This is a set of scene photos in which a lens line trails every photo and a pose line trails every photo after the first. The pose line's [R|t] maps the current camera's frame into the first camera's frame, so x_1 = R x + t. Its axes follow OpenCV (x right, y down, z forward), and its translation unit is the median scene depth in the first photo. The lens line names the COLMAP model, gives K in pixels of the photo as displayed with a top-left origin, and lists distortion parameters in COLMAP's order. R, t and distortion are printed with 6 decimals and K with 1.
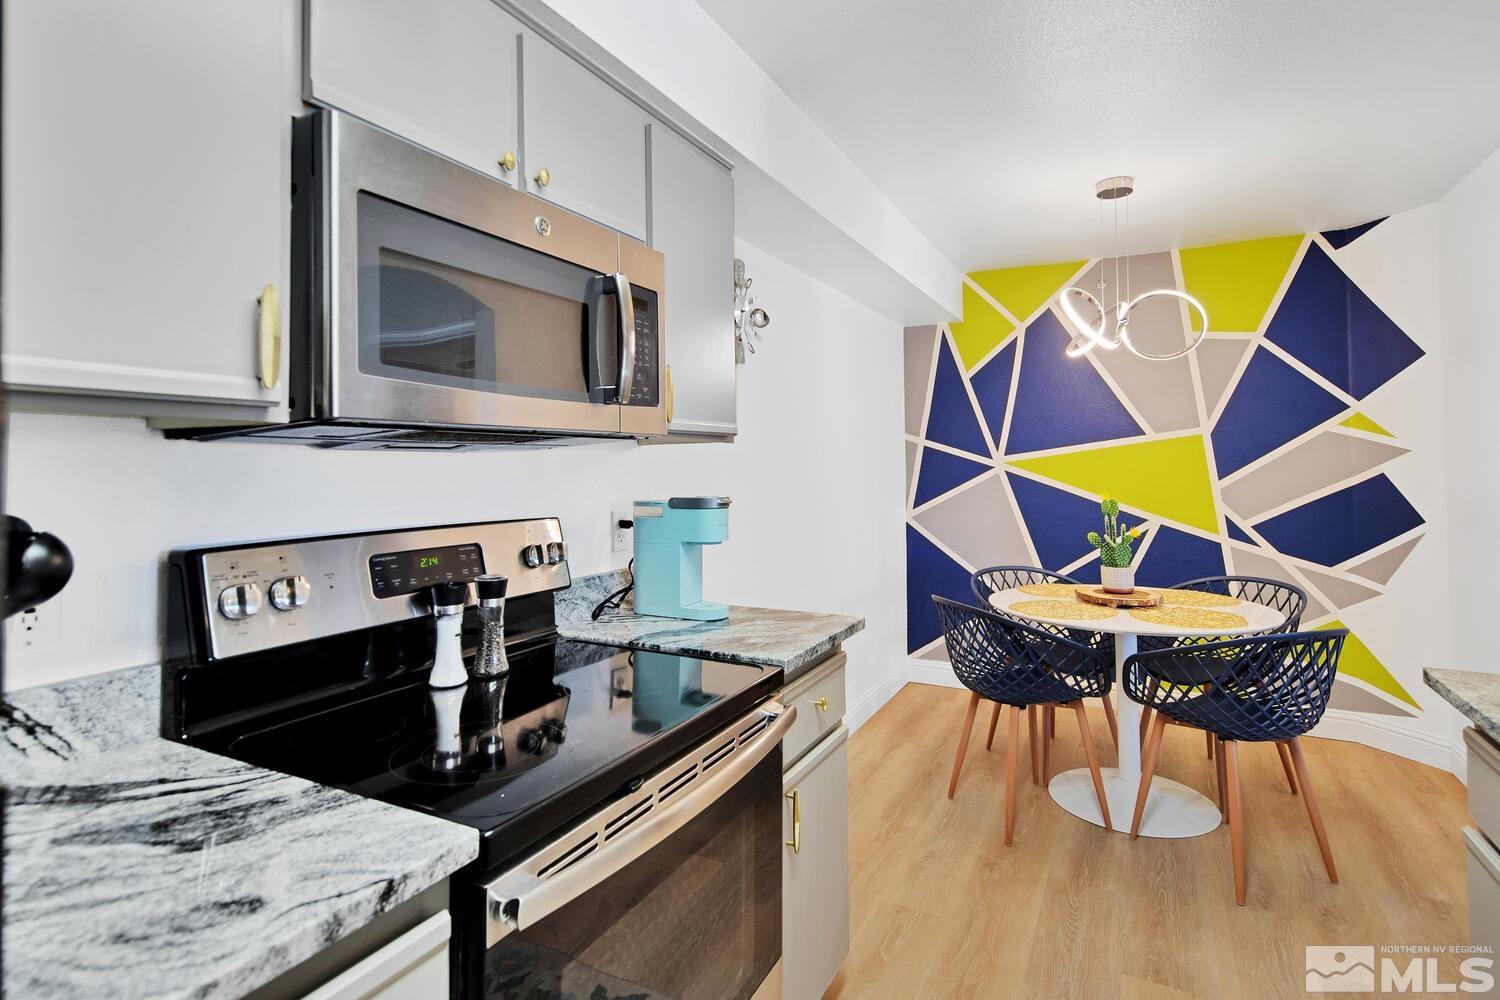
lens RADIAL K [[729.7, 0, 755.1], [0, 729.7, 455.4], [0, 0, 1]] dist [0.000535, -0.000496]
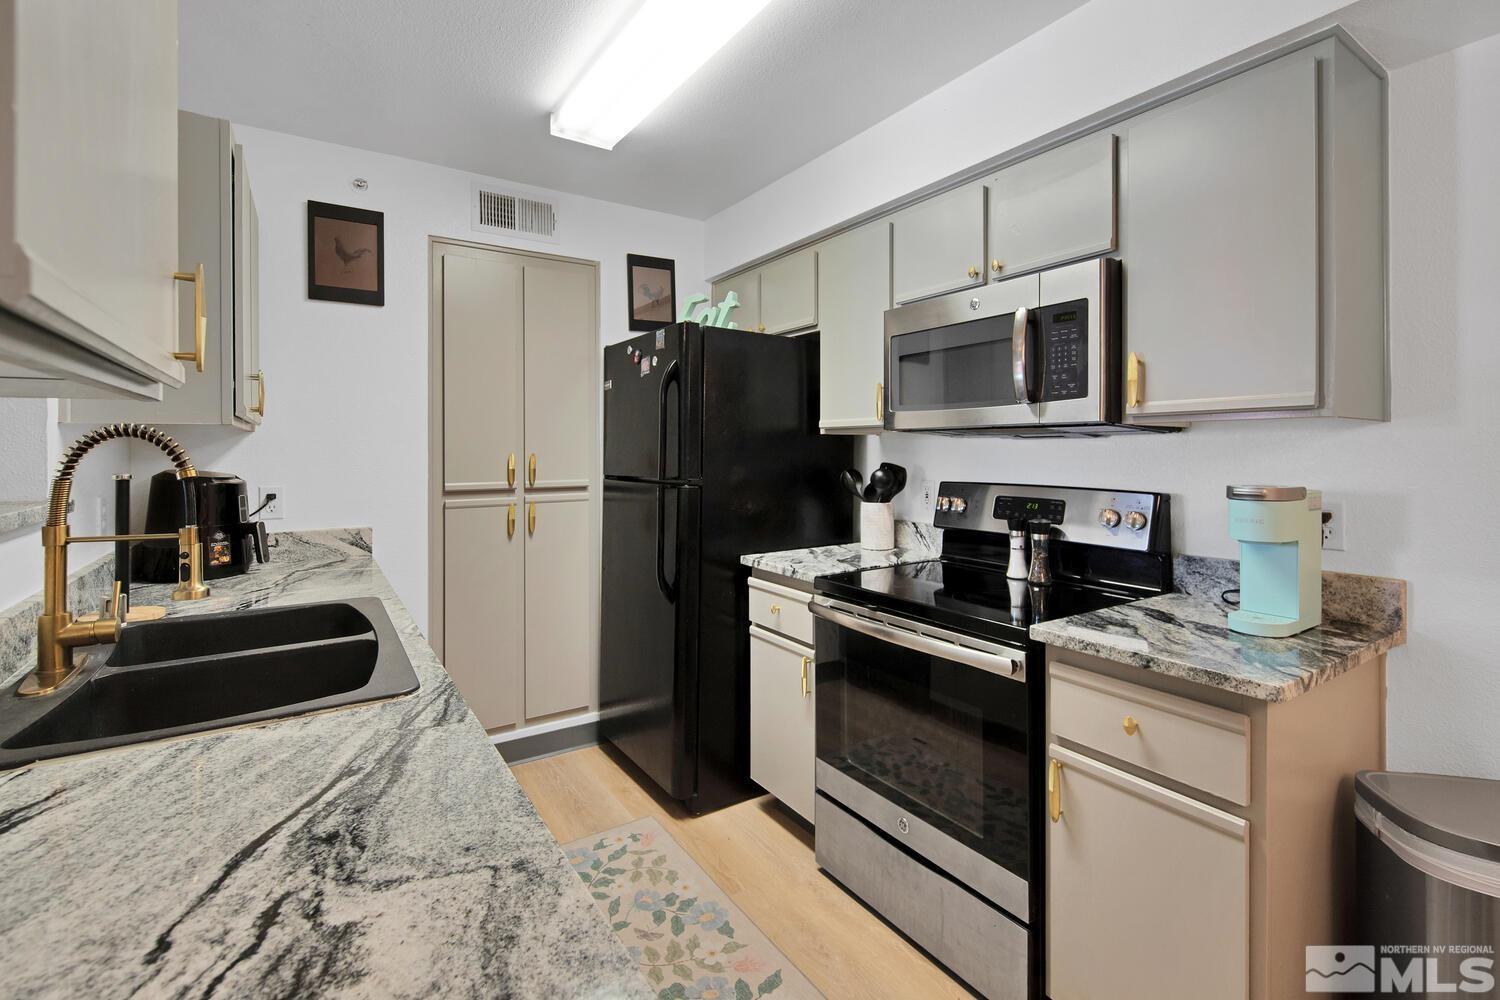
lens RADIAL K [[676.0, 0, 755.2], [0, 676.0, 457.9], [0, 0, 1]] dist [0.001394, 0.000044]
pose [[-0.460282, 0.016552, -0.887619, 1.242359], [0.020045, 0.999765, 0.008249, 0.012366], [0.887547, -0.013995, -0.460505, 1.189375]]
